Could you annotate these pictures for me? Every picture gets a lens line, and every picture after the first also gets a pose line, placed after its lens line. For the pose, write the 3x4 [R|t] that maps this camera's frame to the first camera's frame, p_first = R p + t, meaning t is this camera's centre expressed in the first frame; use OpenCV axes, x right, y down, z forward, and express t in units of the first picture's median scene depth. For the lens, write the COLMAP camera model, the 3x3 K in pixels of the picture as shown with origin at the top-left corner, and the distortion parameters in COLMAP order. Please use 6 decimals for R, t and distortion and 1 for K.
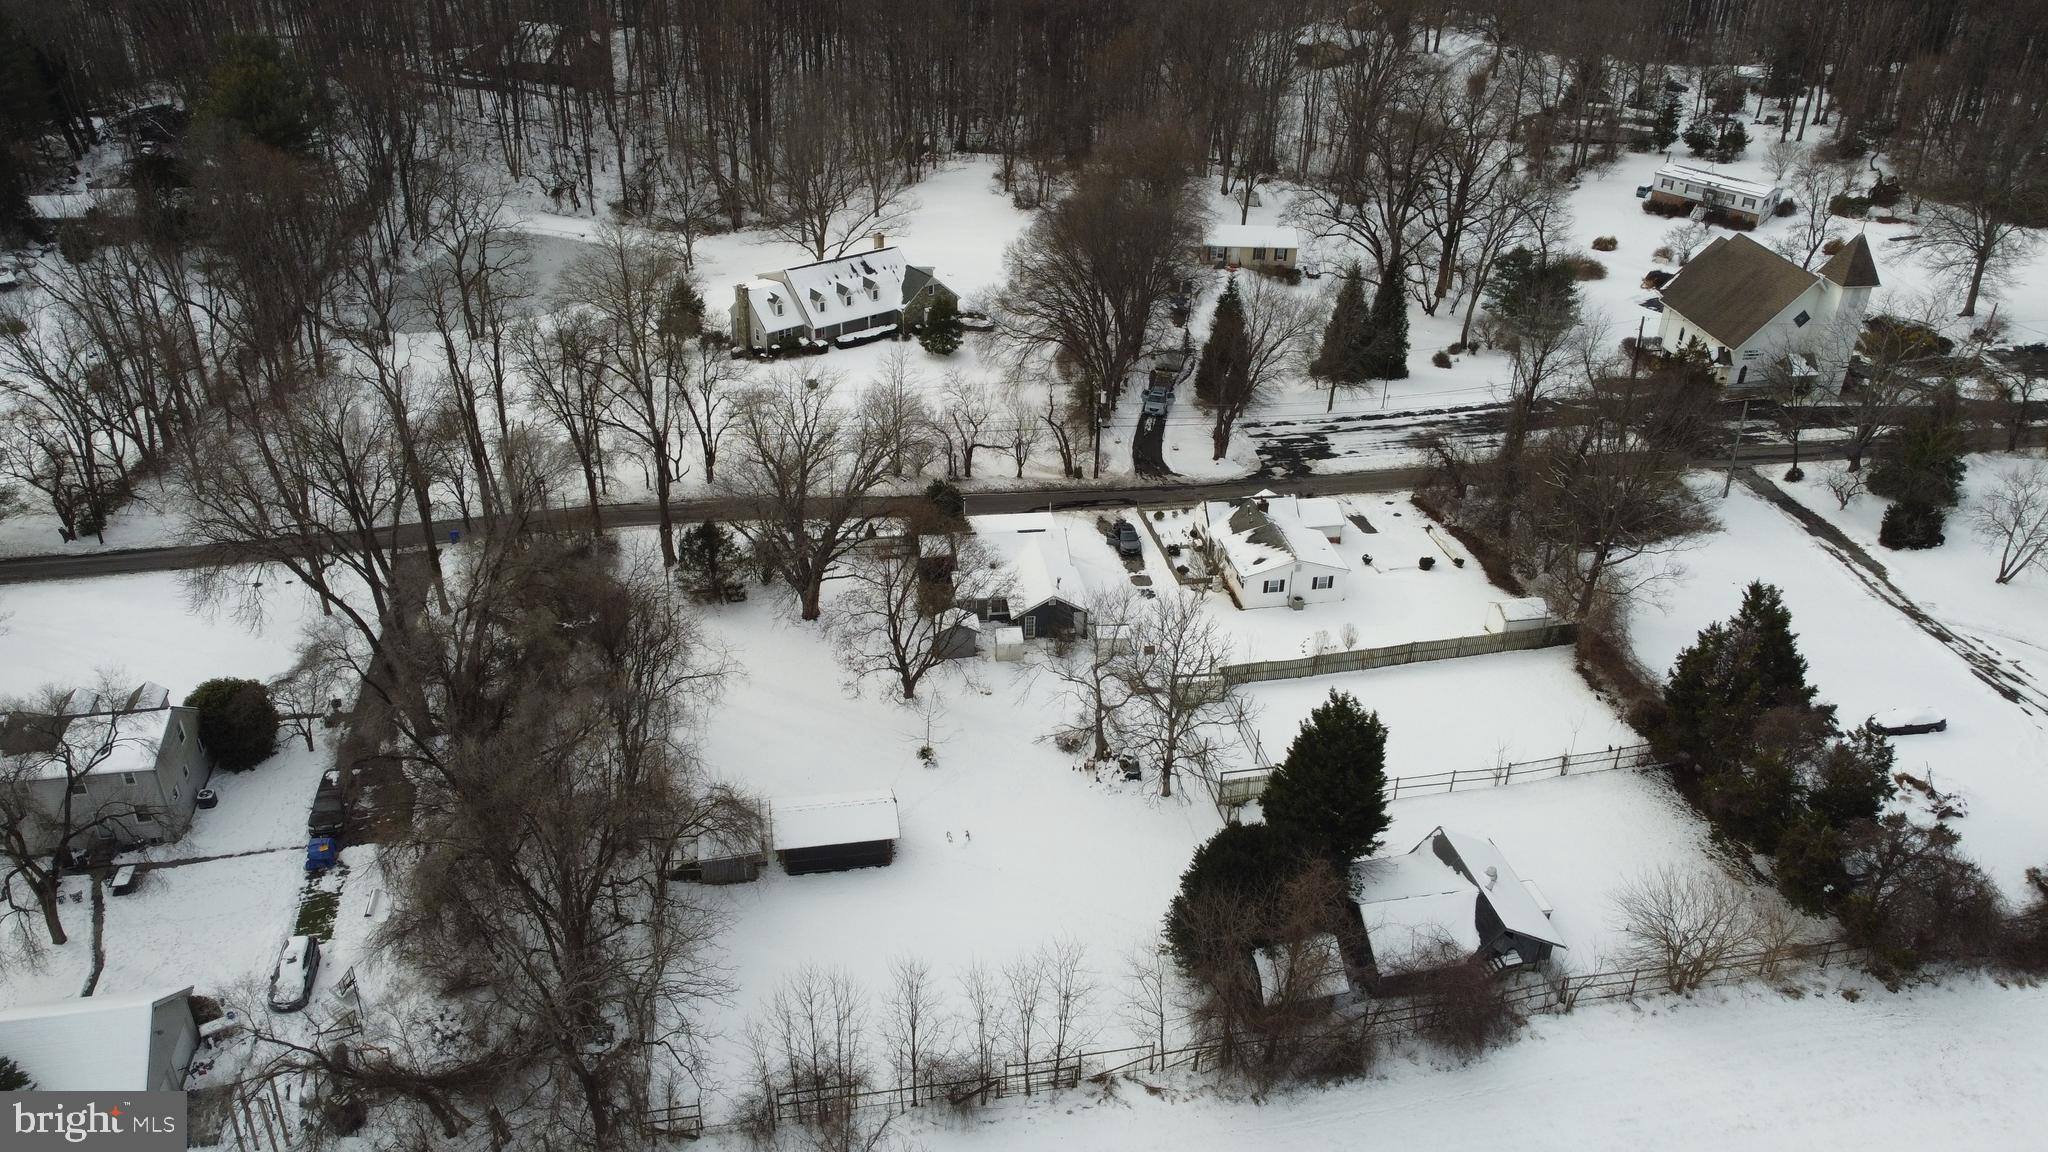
lens RADIAL K [[1539.9, 0, 1011.9], [0, 1539.9, 558.7], [0, 0, 1]] dist [0.009751, -0.023332]
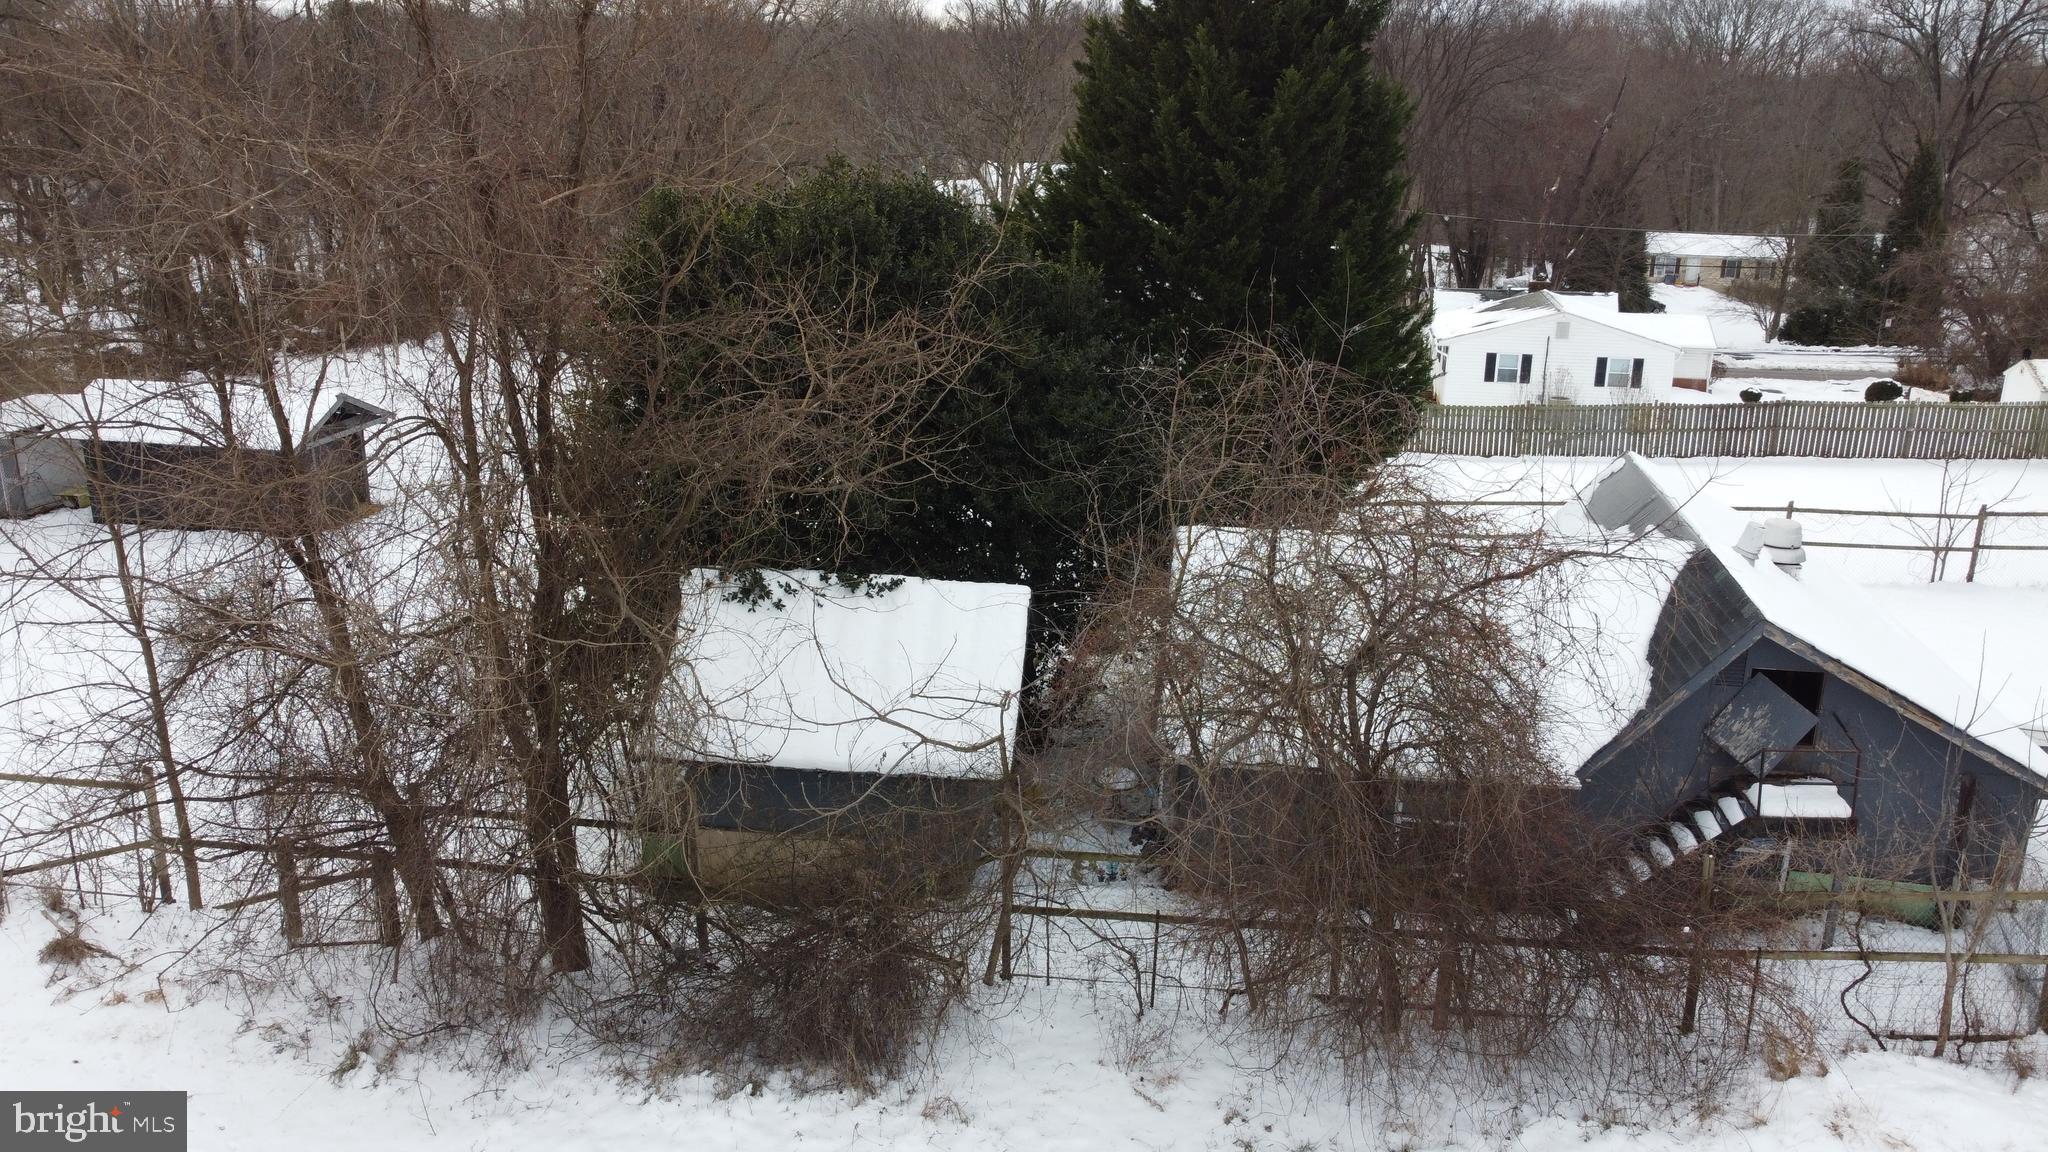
lens RADIAL K [[1539.9, 0, 1011.9], [0, 1539.9, 558.7], [0, 0, 1]] dist [0.009751, -0.023332]
pose [[0.931128, 0.091064, -0.353142, 0.209171], [-0.167985, 0.966577, -0.193676, 0.204144], [0.323702, 0.239660, 0.915304, 0.537484]]
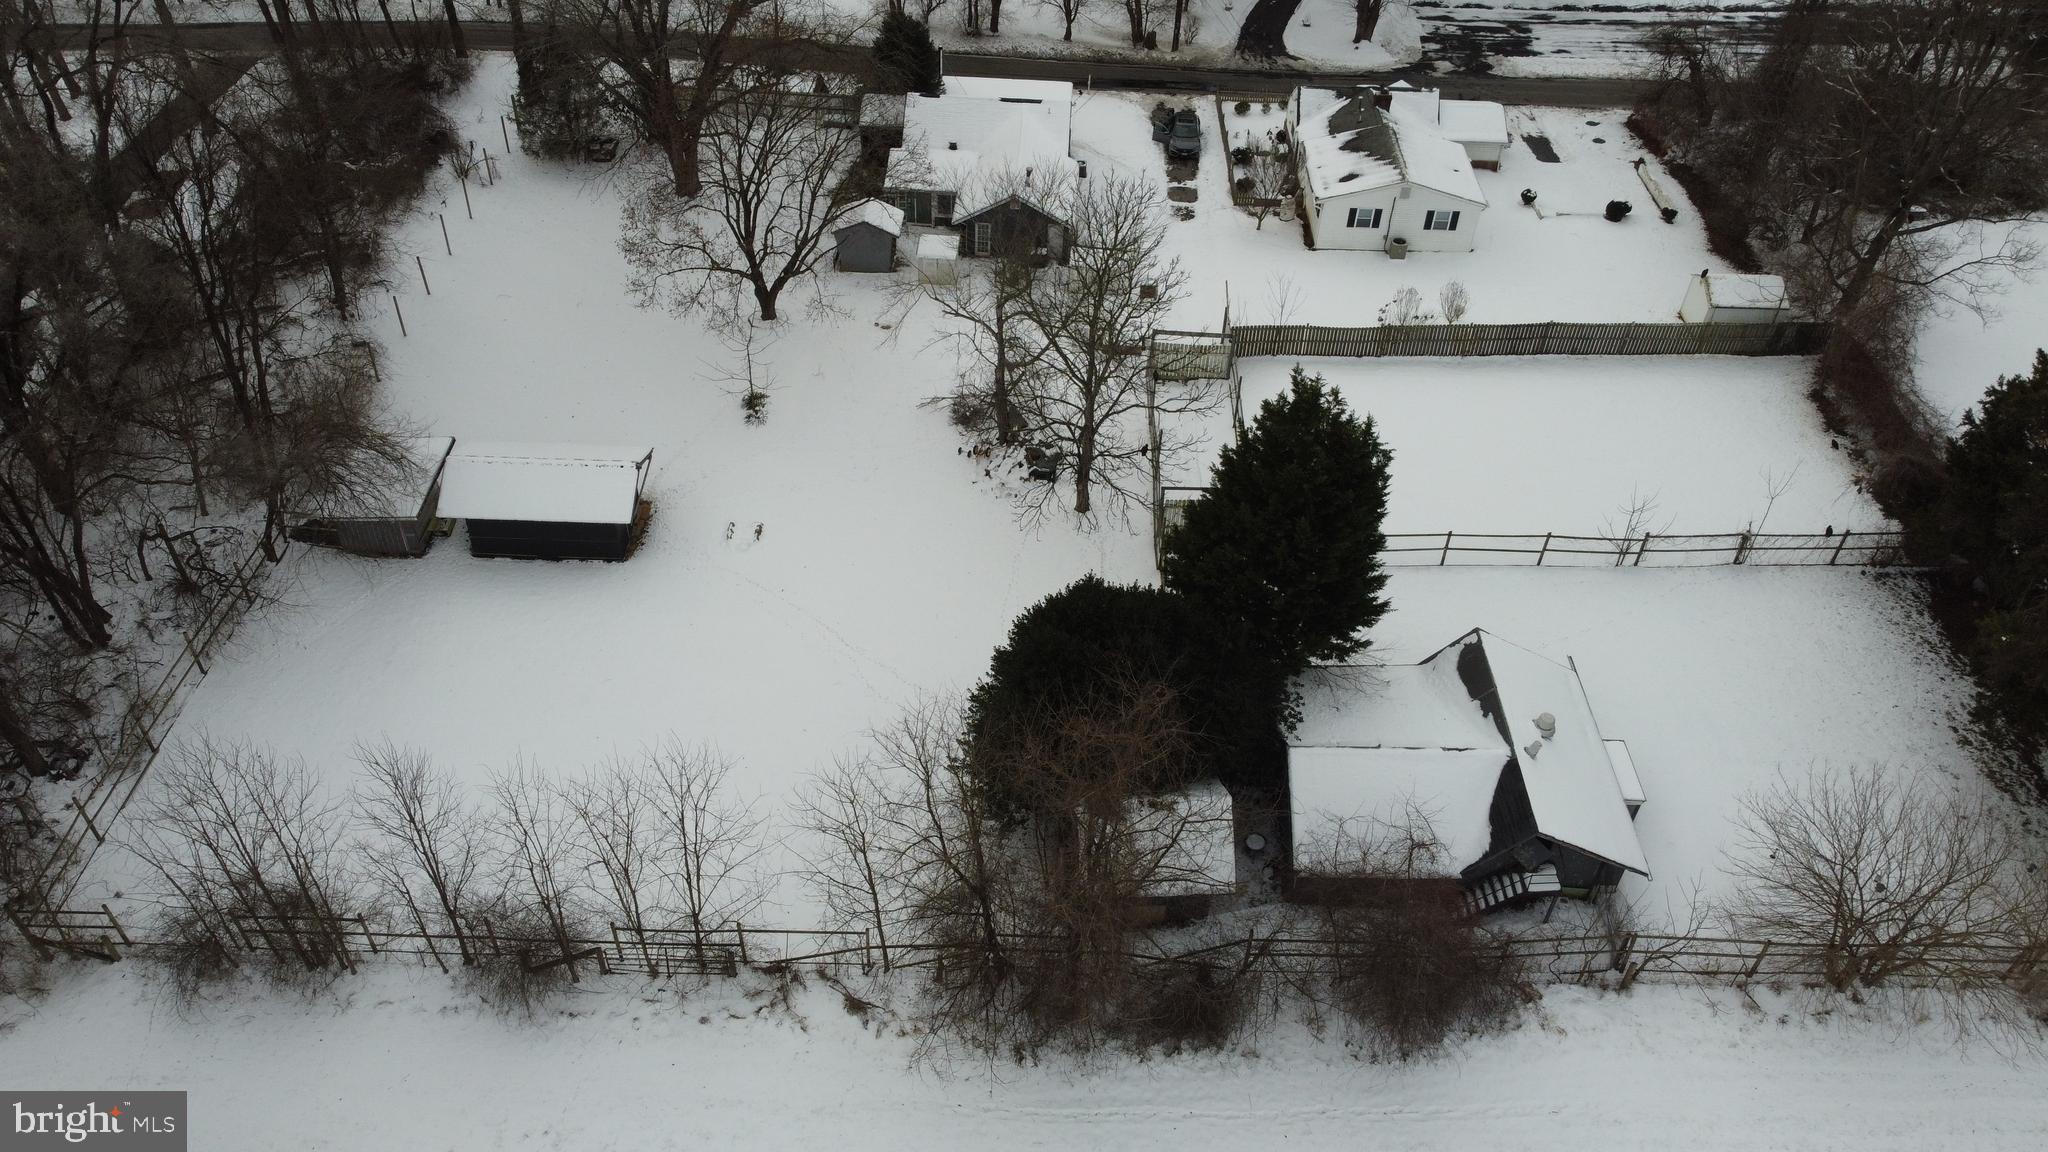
lens RADIAL K [[1539.9, 0, 1011.9], [0, 1539.9, 558.7], [0, 0, 1]] dist [0.009751, -0.023332]
pose [[0.980575, 0.135346, -0.141965, 0.140519], [-0.101021, 0.968889, 0.225941, 0.026400], [0.168129, -0.207211, 0.963741, 0.317395]]
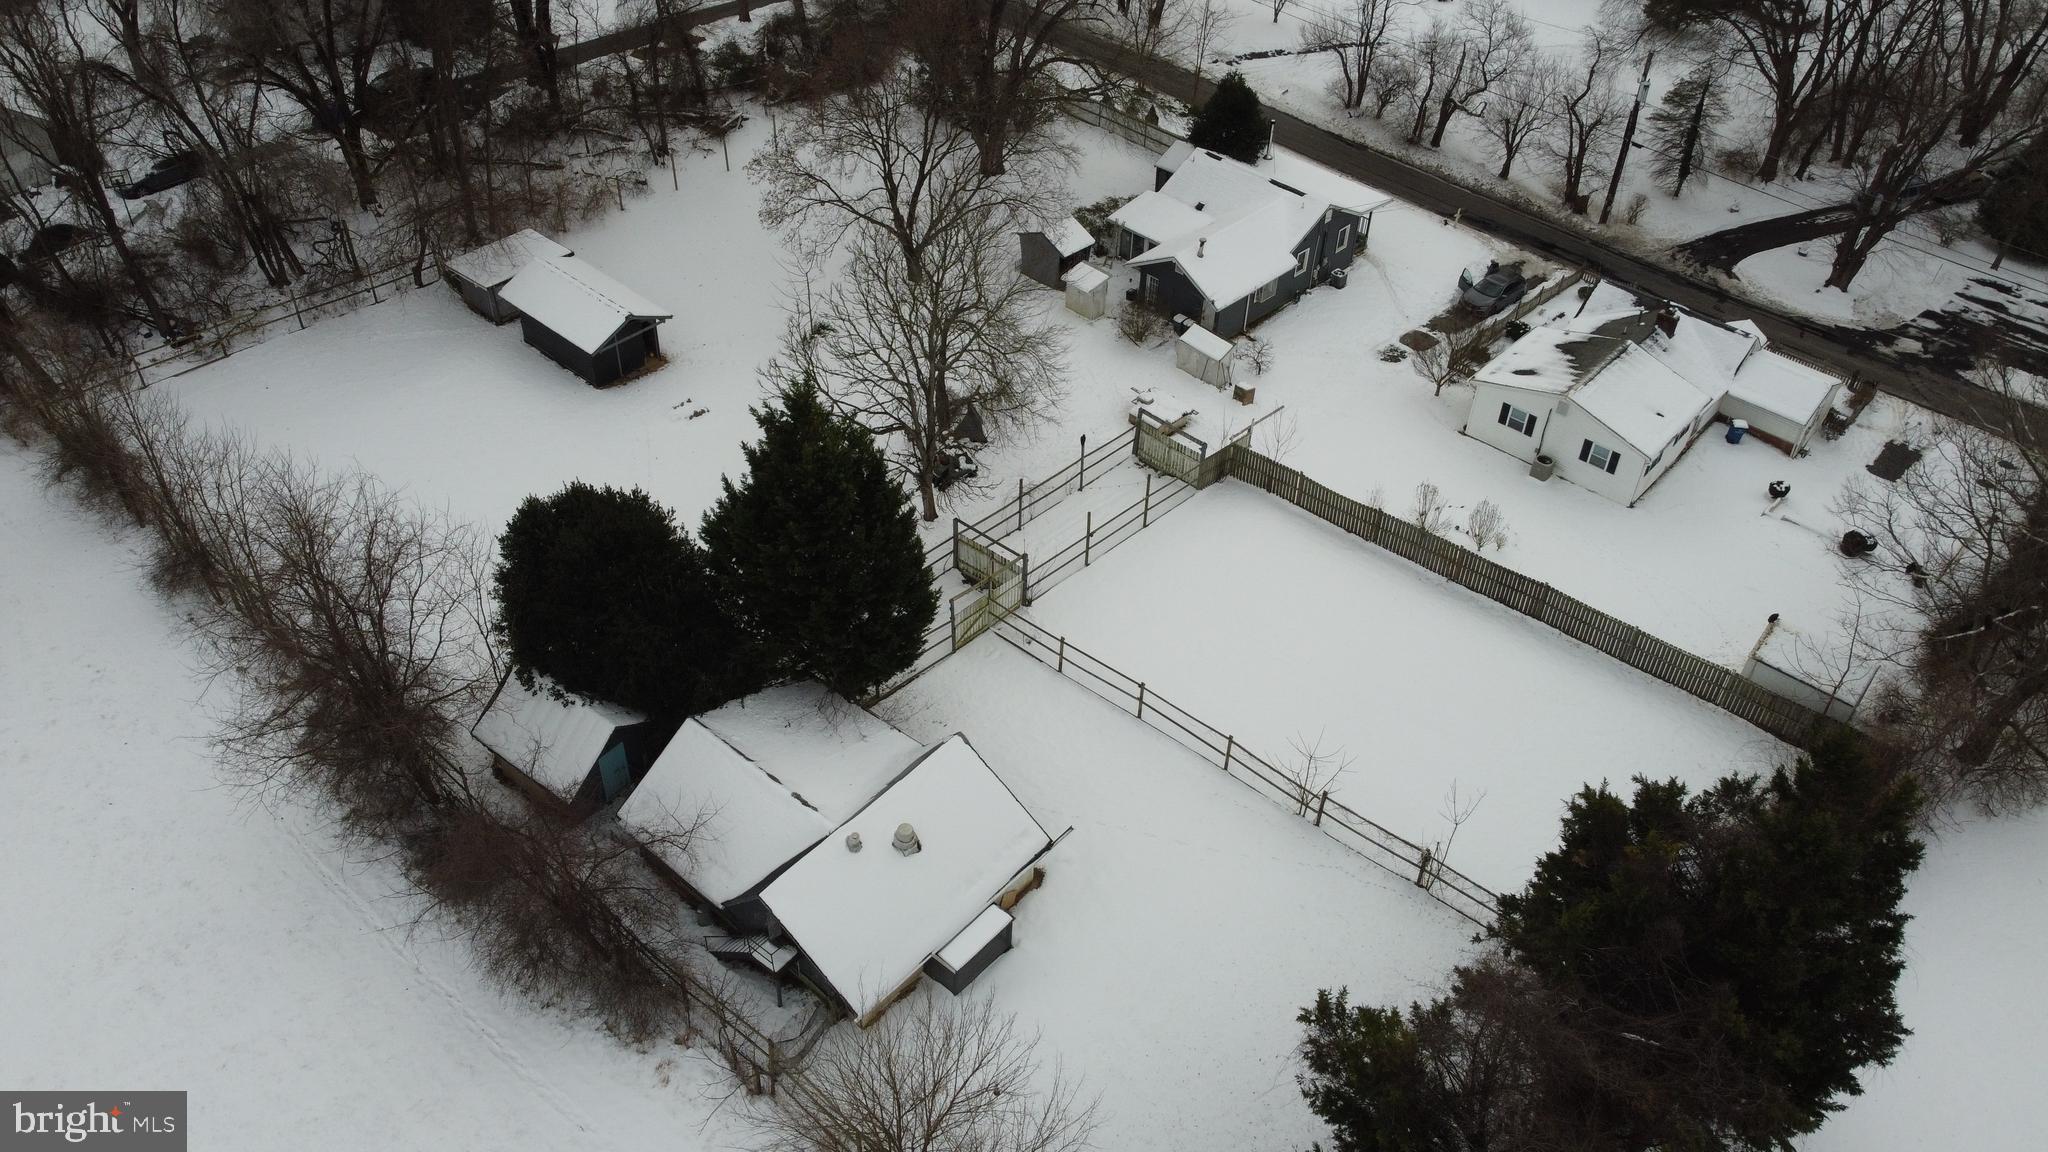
lens RADIAL K [[1539.9, 0, 1011.9], [0, 1539.9, 558.7], [0, 0, 1]] dist [0.009751, -0.023332]
pose [[0.610572, 0.512175, -0.604051, 0.447962], [-0.404180, 0.857442, 0.318483, -0.046896], [0.681058, 0.049688, 0.730541, 0.465296]]
